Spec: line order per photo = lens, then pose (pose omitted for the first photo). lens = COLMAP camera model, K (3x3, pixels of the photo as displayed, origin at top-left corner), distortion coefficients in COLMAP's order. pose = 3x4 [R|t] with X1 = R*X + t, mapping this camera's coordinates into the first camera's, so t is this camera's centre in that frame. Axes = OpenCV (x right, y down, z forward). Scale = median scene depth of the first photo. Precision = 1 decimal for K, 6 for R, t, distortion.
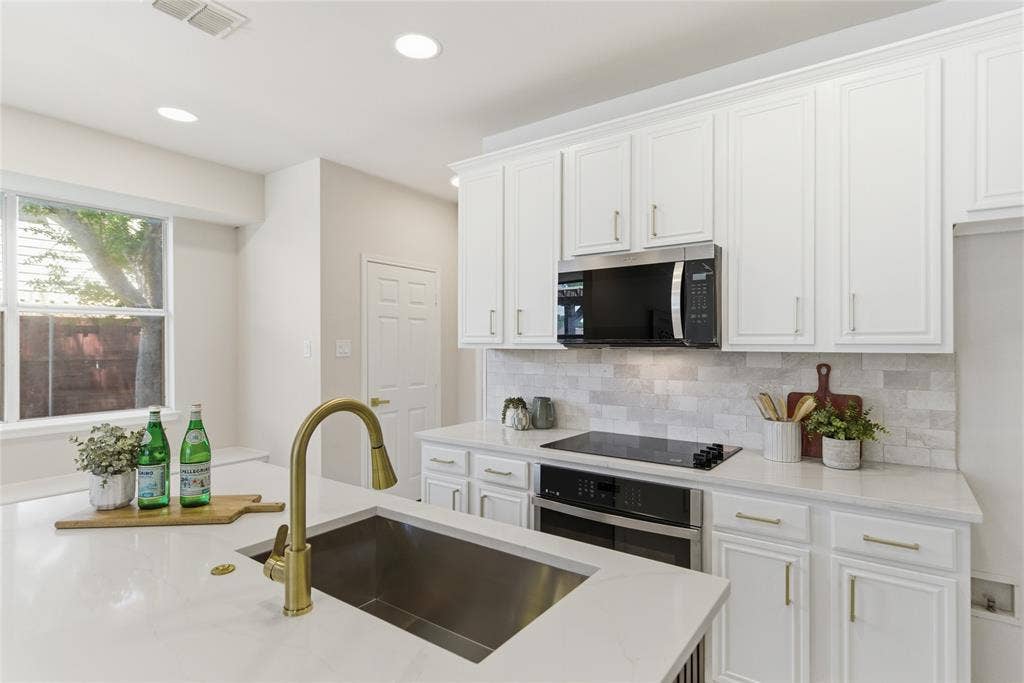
lens RADIAL K [[517.4, 0, 513.6], [0, 517.4, 342.6], [0, 0, 1]] dist [-0.001225, -0.000908]
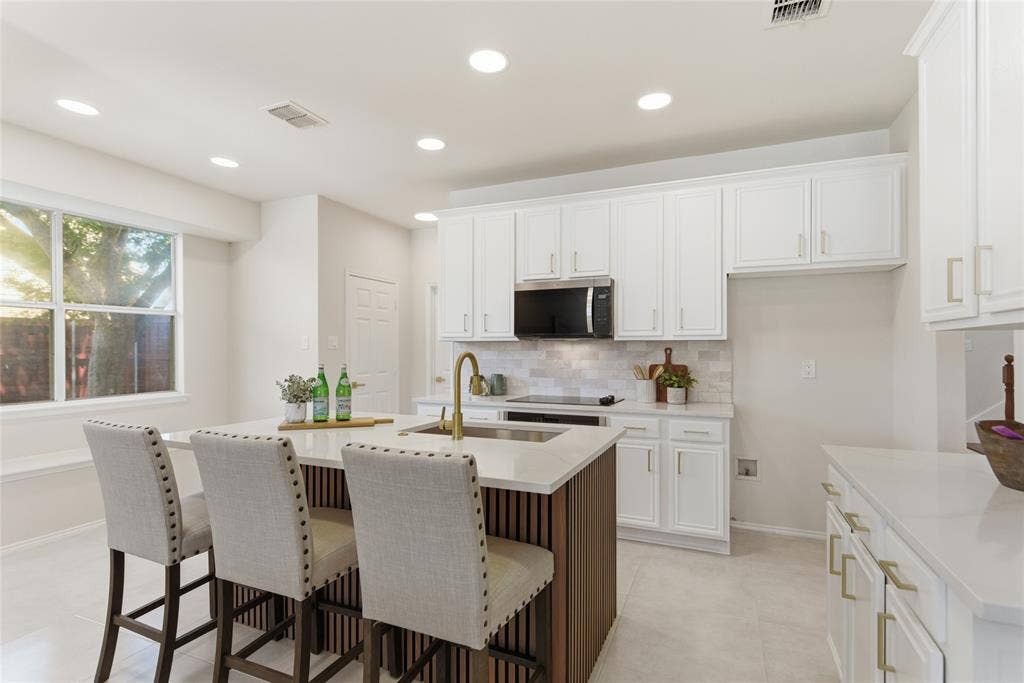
lens RADIAL K [[501.1, 0, 515.9], [0, 501.1, 346.9], [0, 0, 1]] dist [0.002334, 0.000090]
pose [[0.975393, 0.001216, 0.220470, -0.275981], [-0.000655, 0.999996, -0.002617, 0.042624], [-0.220472, 0.002408, 0.975390, -0.537716]]
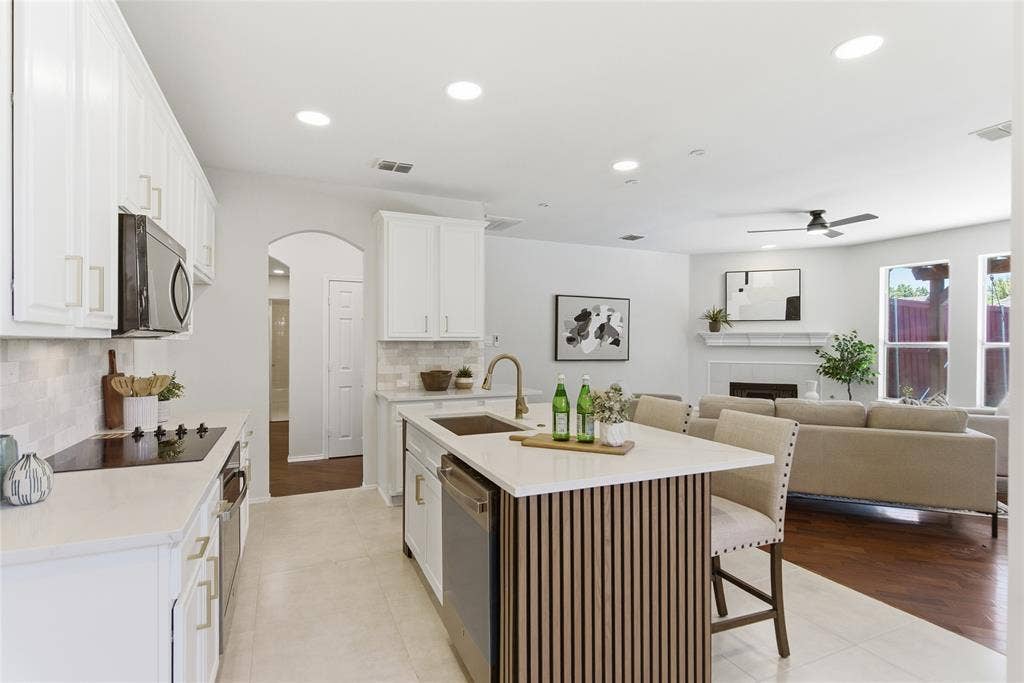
lens RADIAL K [[501.1, 0, 515.9], [0, 501.1, 346.9], [0, 0, 1]] dist [0.002334, 0.000090]
pose [[-0.867930, -0.007677, 0.496628, -0.811343], [-0.004067, 0.999957, 0.008351, 0.020310], [-0.496670, 0.005228, -0.867923, 1.544584]]
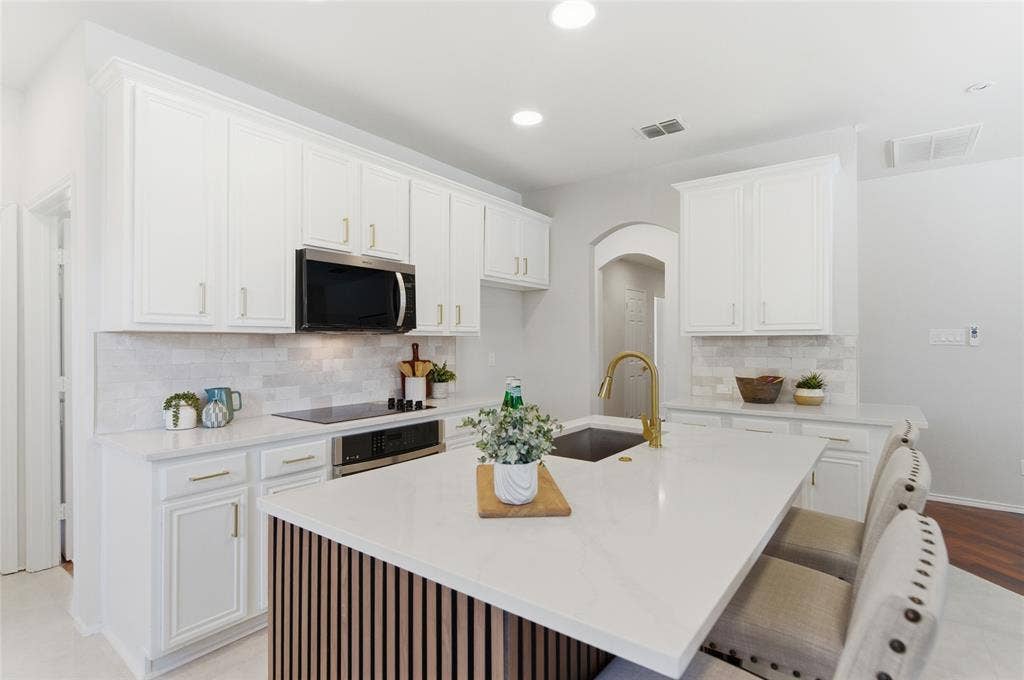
lens RADIAL K [[505.1, 0, 512.0], [0, 505.1, 340.0], [0, 0, 1]] dist [0.000135, 0.000082]
pose [[0.012505, 0.002840, 0.999918, -1.058794], [-0.003235, 0.999991, -0.002800, 0.033812], [-0.999917, -0.003199, 0.012514, 0.652348]]
